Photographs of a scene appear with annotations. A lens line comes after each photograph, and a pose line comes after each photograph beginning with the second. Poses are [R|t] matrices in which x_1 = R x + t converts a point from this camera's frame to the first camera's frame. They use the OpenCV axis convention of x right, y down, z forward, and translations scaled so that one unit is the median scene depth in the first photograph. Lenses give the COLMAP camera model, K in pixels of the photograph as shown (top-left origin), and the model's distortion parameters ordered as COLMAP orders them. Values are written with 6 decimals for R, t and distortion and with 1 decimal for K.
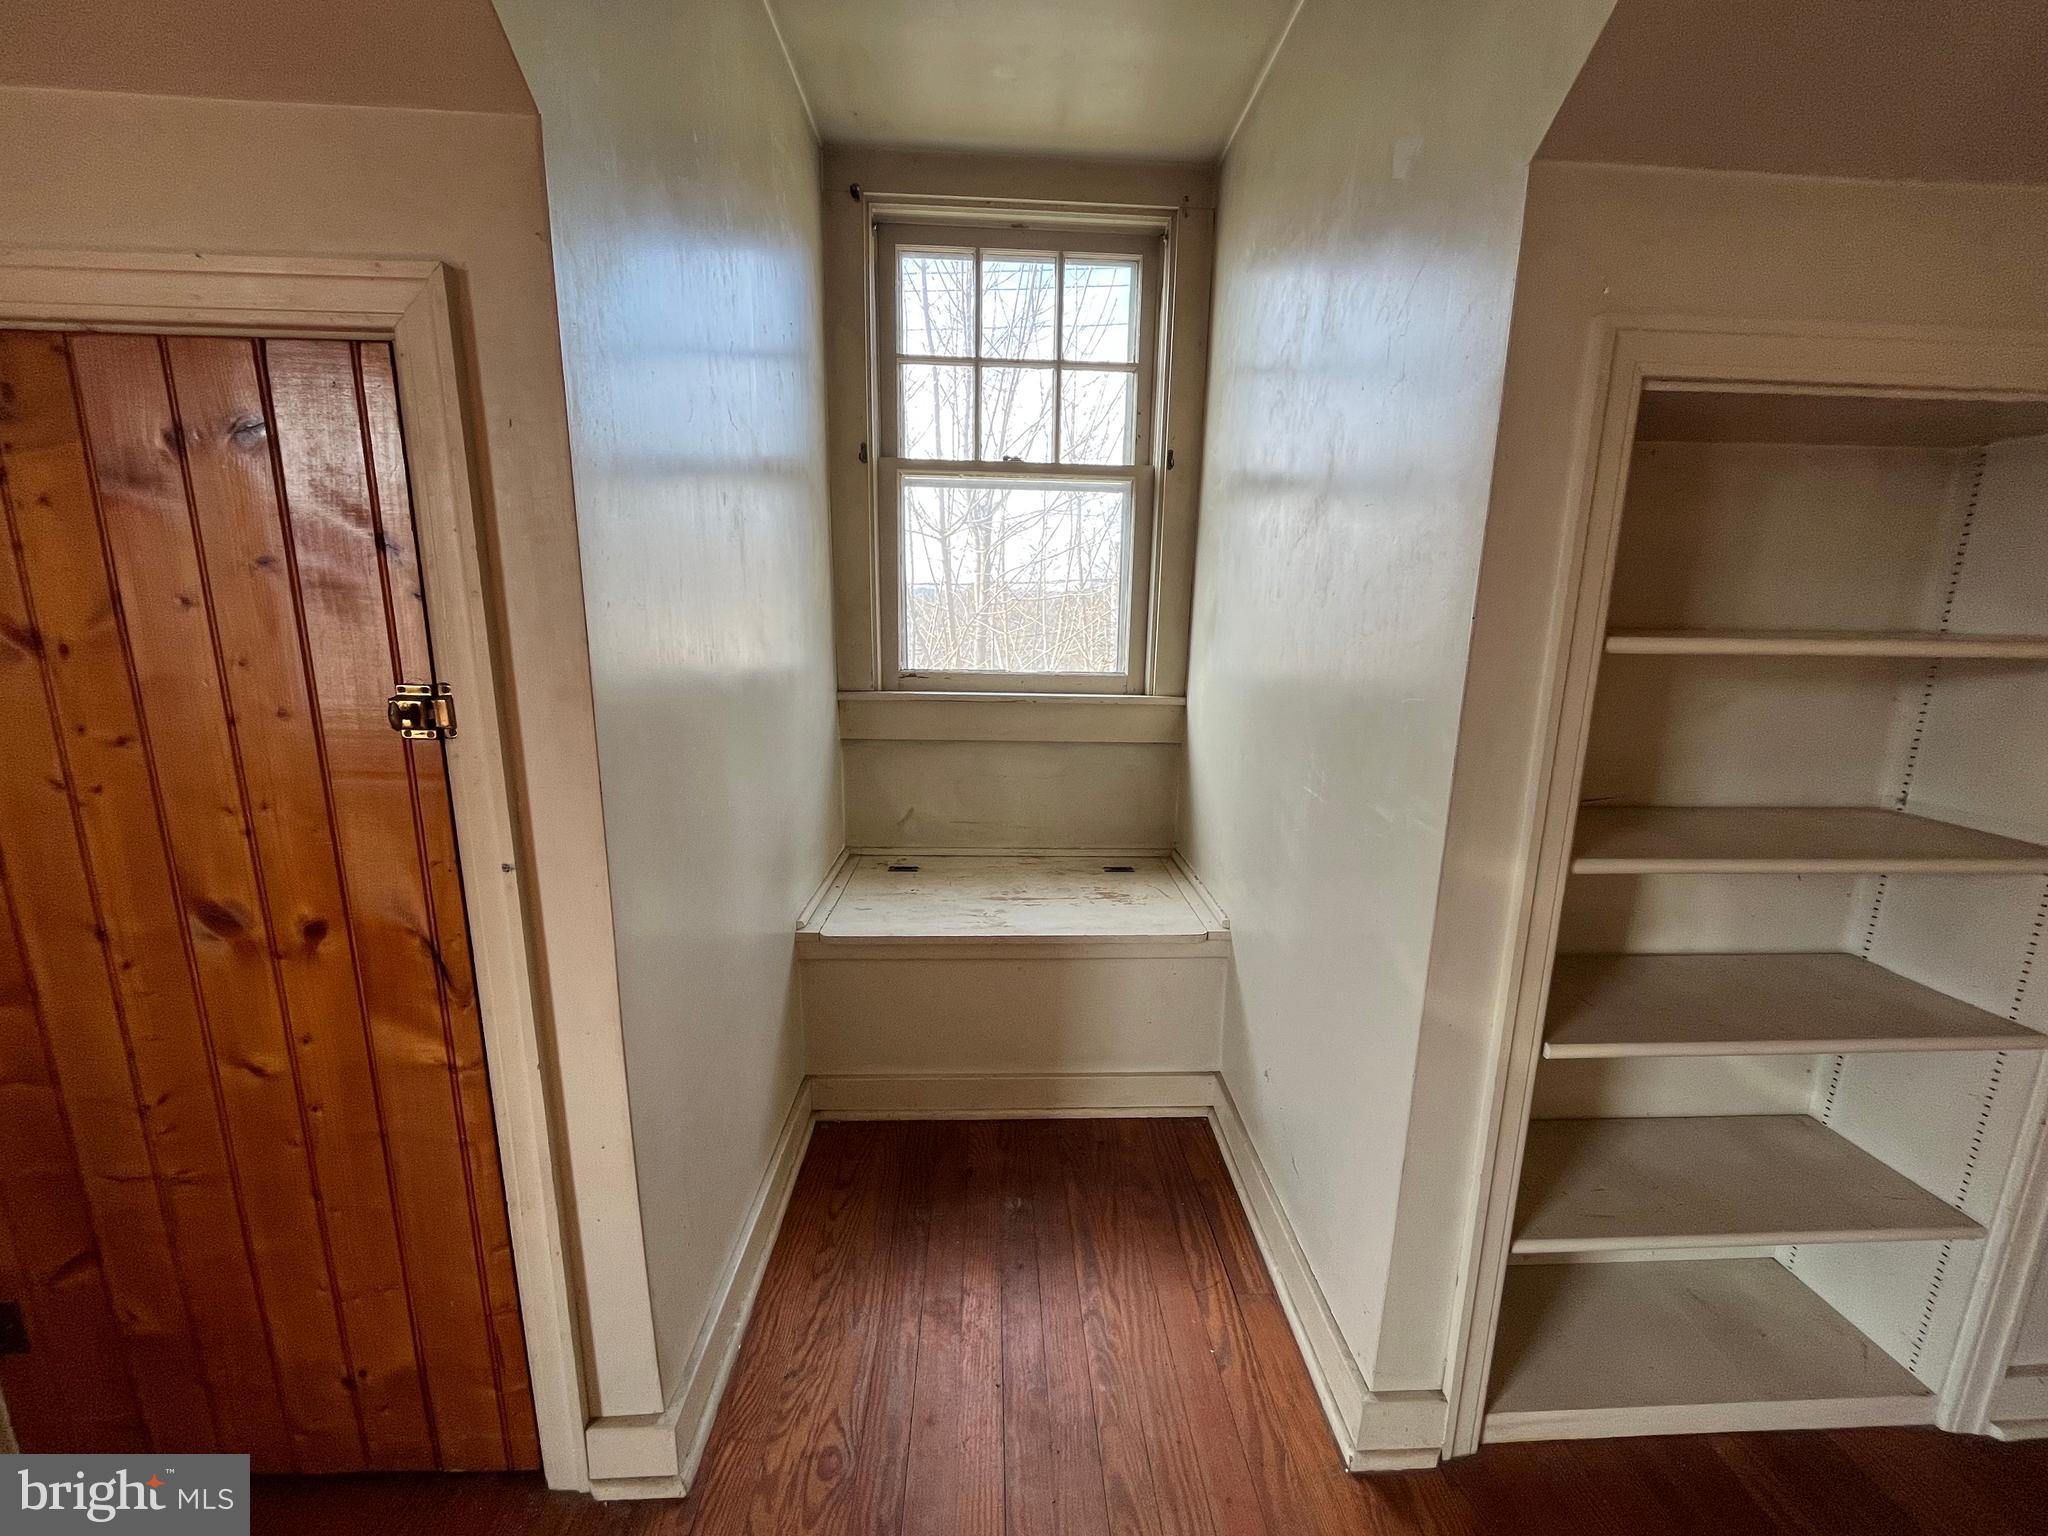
lens RADIAL K [[831.8, 0, 1026.8], [0, 831.8, 777.9], [0, 0, 1]] dist [-0.004750, -0.000015]
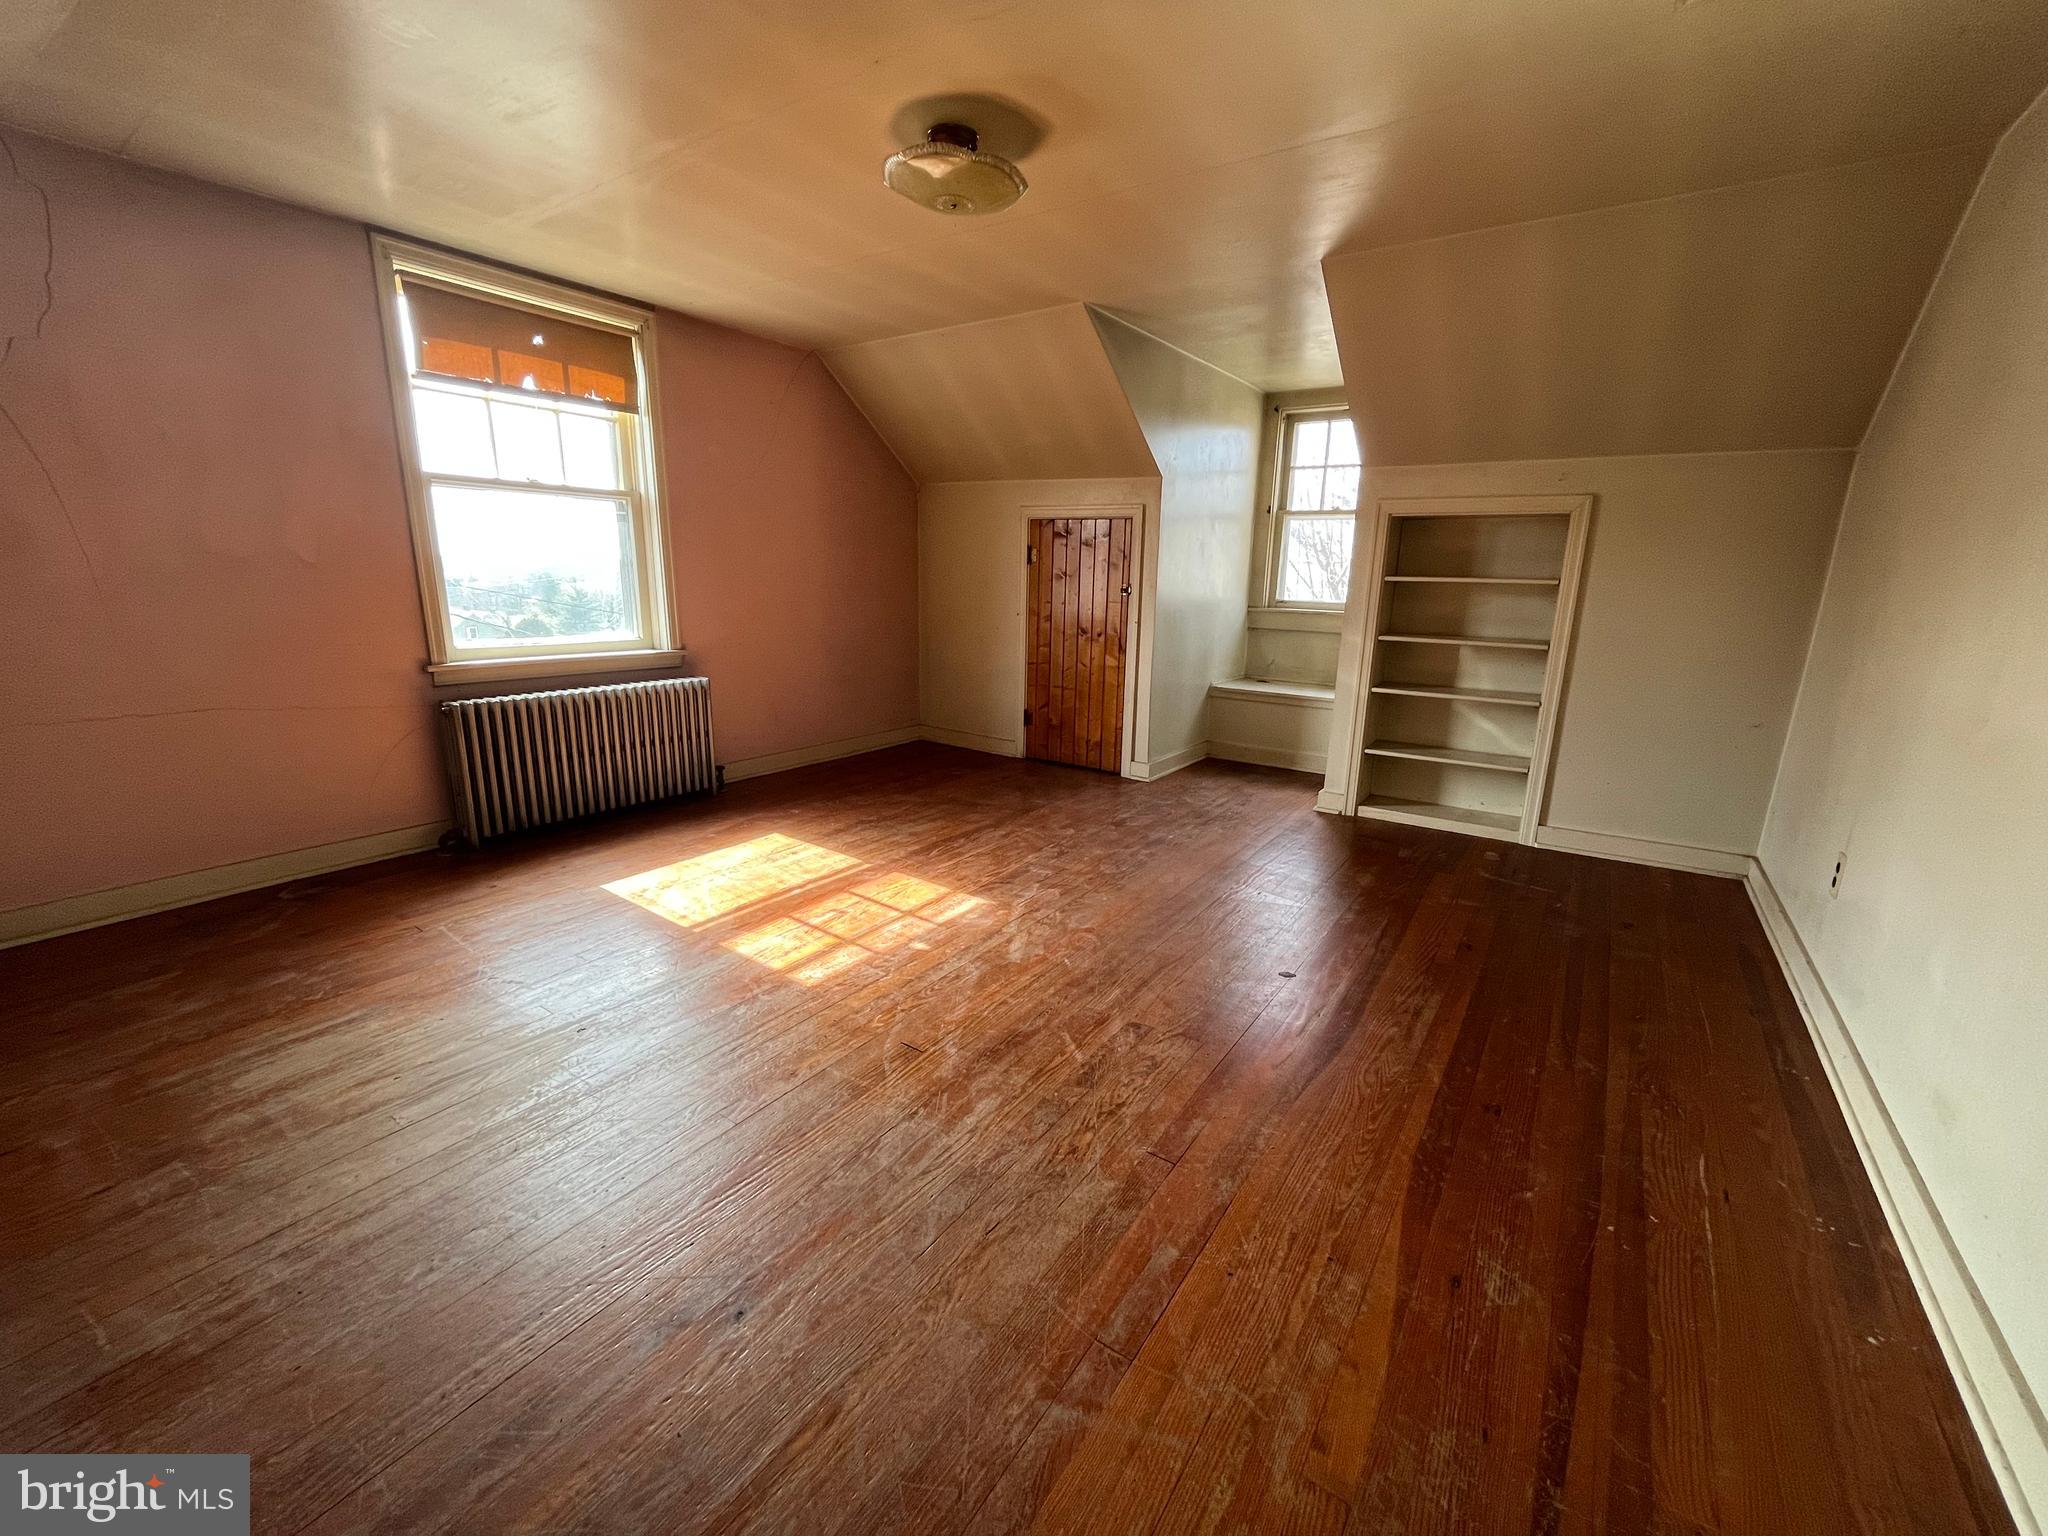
lens RADIAL K [[831.8, 0, 1026.8], [0, 831.8, 777.9], [0, 0, 1]] dist [-0.004750, -0.000015]
pose [[0.795966, 0.146048, -0.587459, 1.610861], [-0.129759, 0.989066, 0.070076, 0.646623], [0.591270, 0.020450, 0.806214, -2.843670]]
